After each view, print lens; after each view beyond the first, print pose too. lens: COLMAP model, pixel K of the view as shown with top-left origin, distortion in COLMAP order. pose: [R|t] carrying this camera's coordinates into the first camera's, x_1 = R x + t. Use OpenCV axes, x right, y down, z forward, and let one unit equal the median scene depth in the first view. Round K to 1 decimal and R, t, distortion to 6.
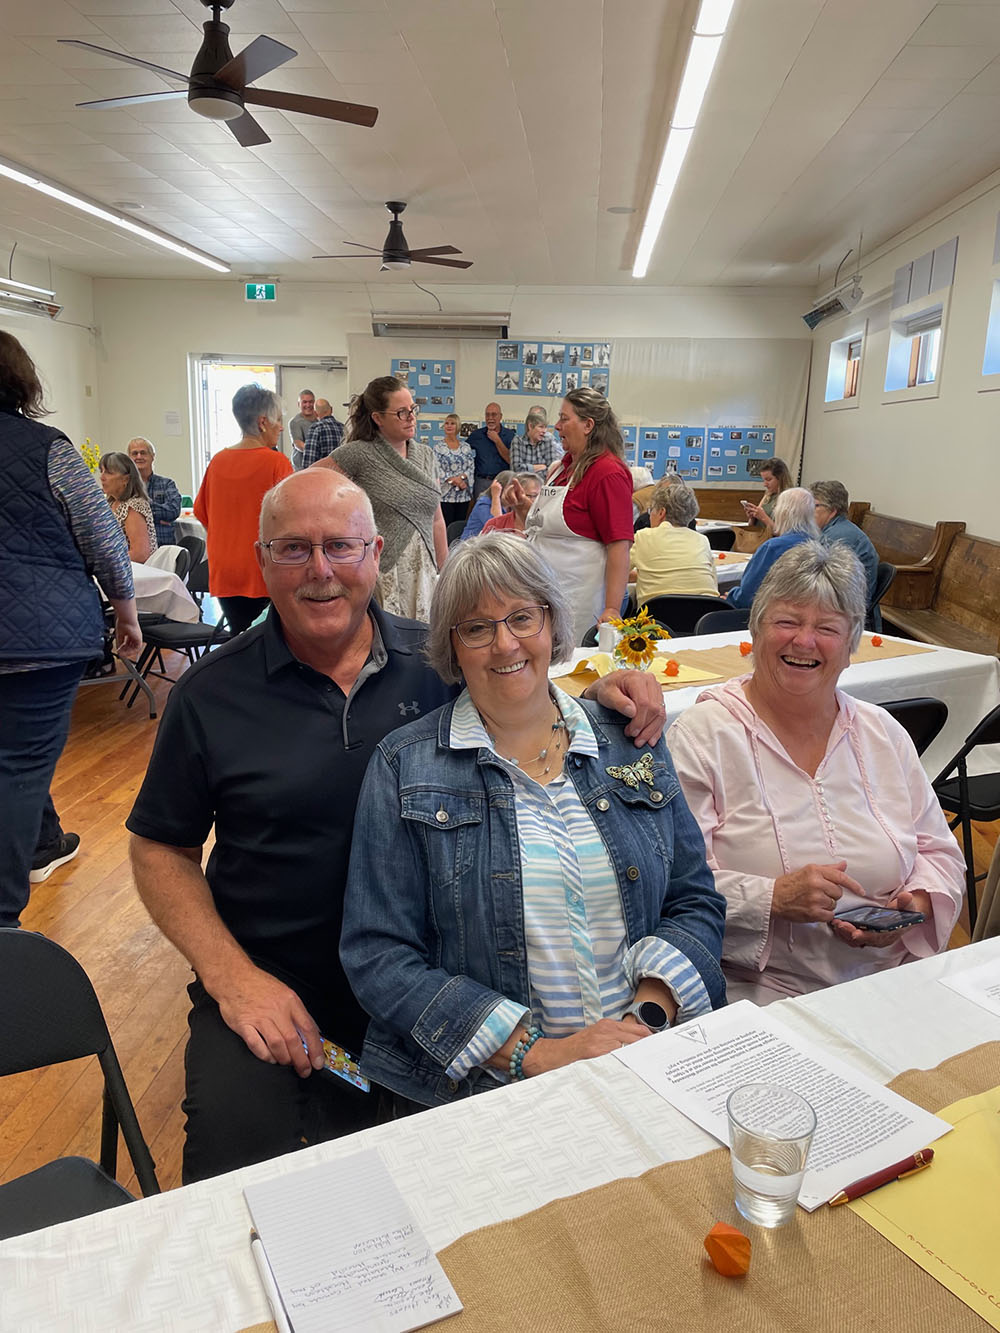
lens RADIAL K [[995.9, 0, 492.2], [0, 995.9, 662.7], [0, 0, 1]] dist [-0.011920, -0.009191]
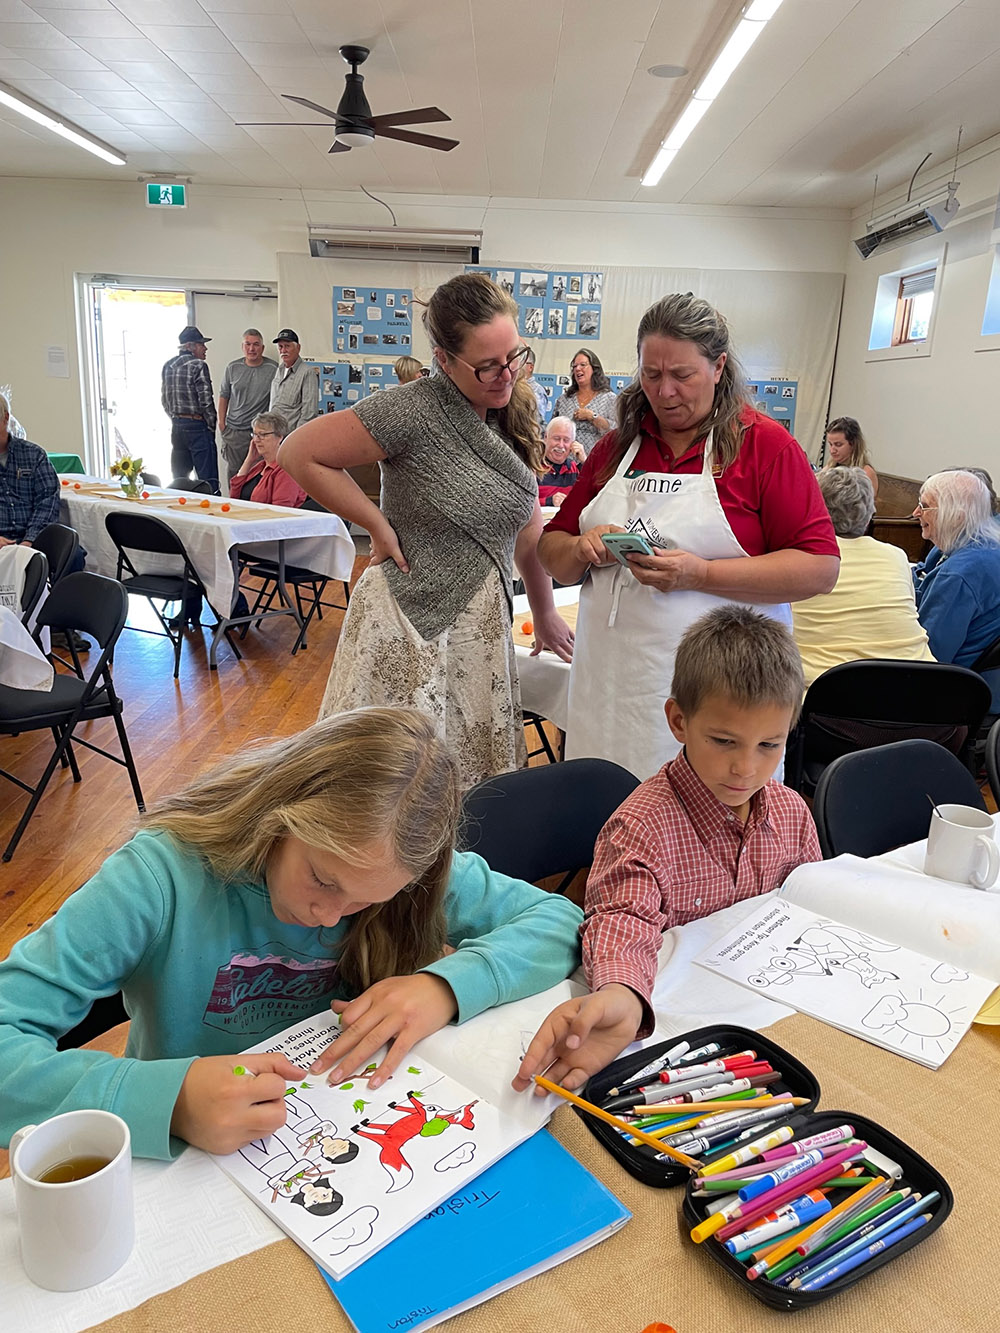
lens RADIAL K [[995.9, 0, 509.8], [0, 995.9, 671.9], [0, 0, 1]] dist [-0.011920, -0.009191]
pose [[0.995720, -0.007245, 0.092132, -0.036180], [0.002447, 0.998640, 0.052081, -0.034382], [-0.092384, -0.051633, 0.994384, 0.171737]]
